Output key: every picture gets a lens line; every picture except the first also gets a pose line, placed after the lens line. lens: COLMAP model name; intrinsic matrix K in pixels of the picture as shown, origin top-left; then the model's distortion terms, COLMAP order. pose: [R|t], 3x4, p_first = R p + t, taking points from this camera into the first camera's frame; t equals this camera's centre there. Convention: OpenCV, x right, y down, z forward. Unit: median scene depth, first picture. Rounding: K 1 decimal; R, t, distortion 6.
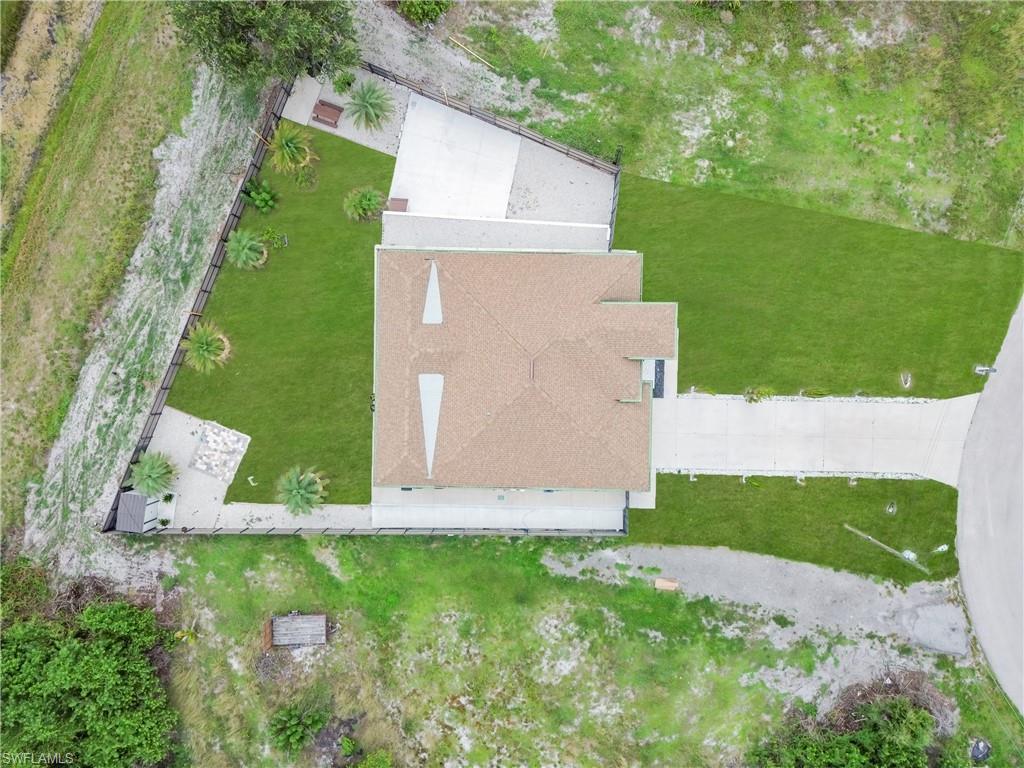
lens RADIAL K [[719.6, 0, 512.0], [0, 719.6, 384.0], [0, 0, 1]] dist [0.064199, -0.051568]
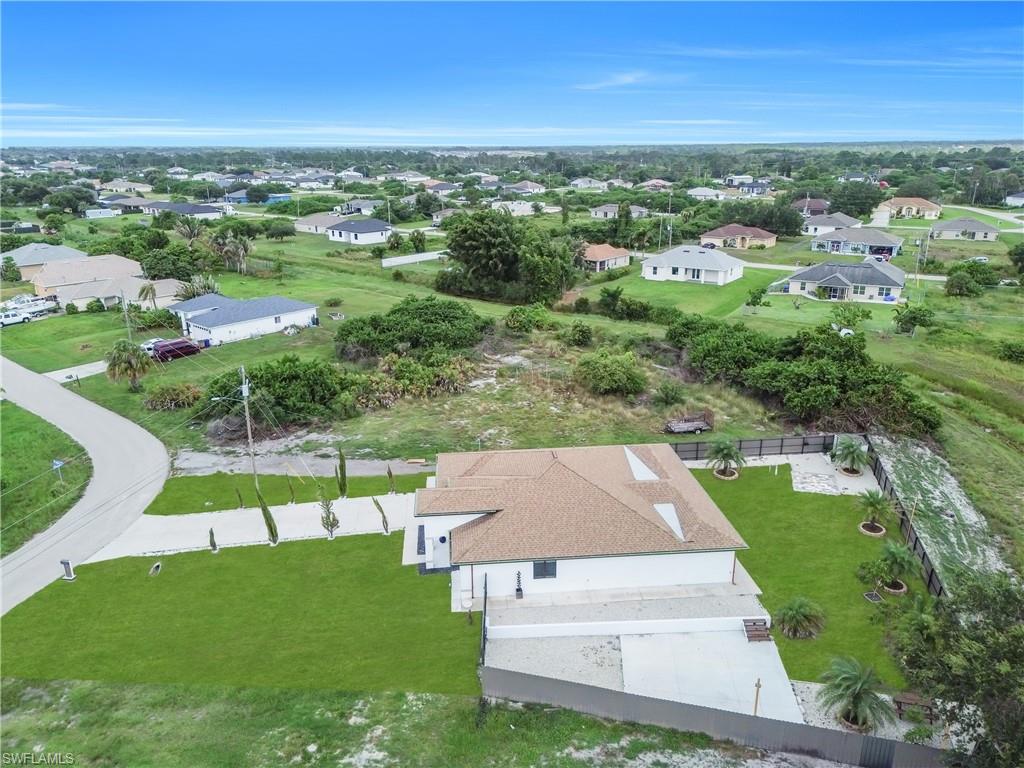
lens RADIAL K [[719.6, 0, 512.0], [0, 719.6, 384.0], [0, 0, 1]] dist [0.064199, -0.051568]
pose [[-0.993025, 0.054326, -0.104639, 0.171598], [-0.116621, -0.322192, 0.939464, -0.855408], [0.017324, 0.945114, 0.326280, 0.476858]]
